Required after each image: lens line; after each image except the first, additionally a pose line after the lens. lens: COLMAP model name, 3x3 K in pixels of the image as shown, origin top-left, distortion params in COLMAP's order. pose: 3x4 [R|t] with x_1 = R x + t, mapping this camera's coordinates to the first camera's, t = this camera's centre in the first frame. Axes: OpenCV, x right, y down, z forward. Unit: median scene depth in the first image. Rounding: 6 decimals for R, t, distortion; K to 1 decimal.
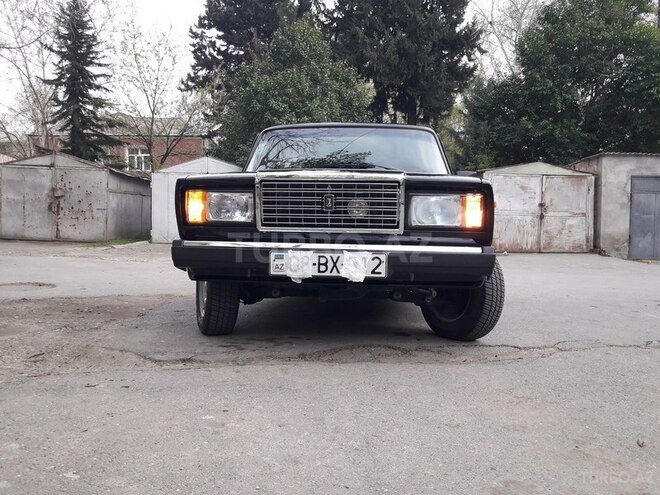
lens RADIAL K [[548.7, 0, 330.4], [0, 548.7, 248.5], [0, 0, 1]] dist [0.013881, -0.045363]
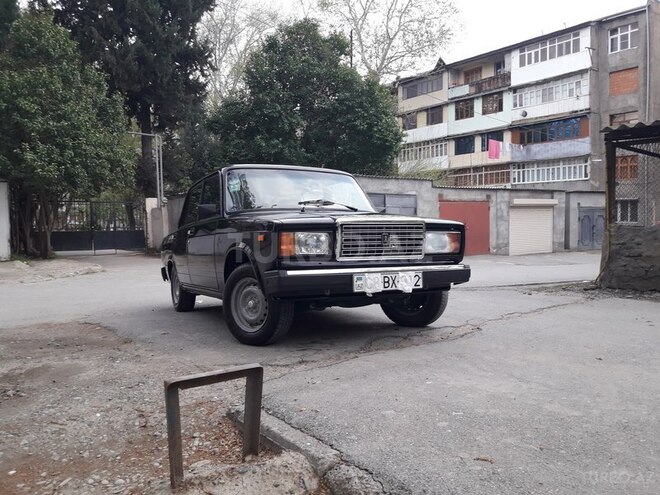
lens RADIAL K [[548.7, 0, 331.2], [0, 548.7, 251.6], [0, 0, 1]] dist [0.013881, -0.045363]
pose [[0.846451, -0.037393, 0.531153, -0.894832], [0.036919, 0.999252, 0.011511, -0.073040], [-0.531186, 0.009866, 0.847198, -0.149400]]
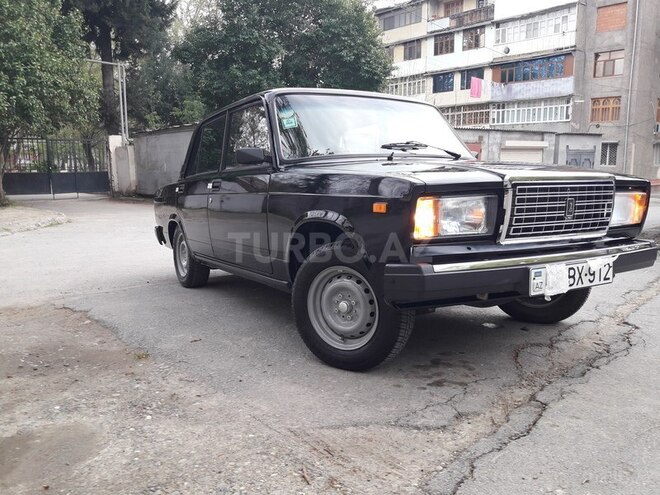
lens RADIAL K [[548.7, 0, 324.8], [0, 548.7, 248.8], [0, 0, 1]] dist [0.013881, -0.045363]
pose [[0.813806, -0.092439, 0.573738, -0.857686], [0.030980, 0.992765, 0.116009, -0.134484], [-0.580310, -0.076634, 0.810782, 0.496760]]
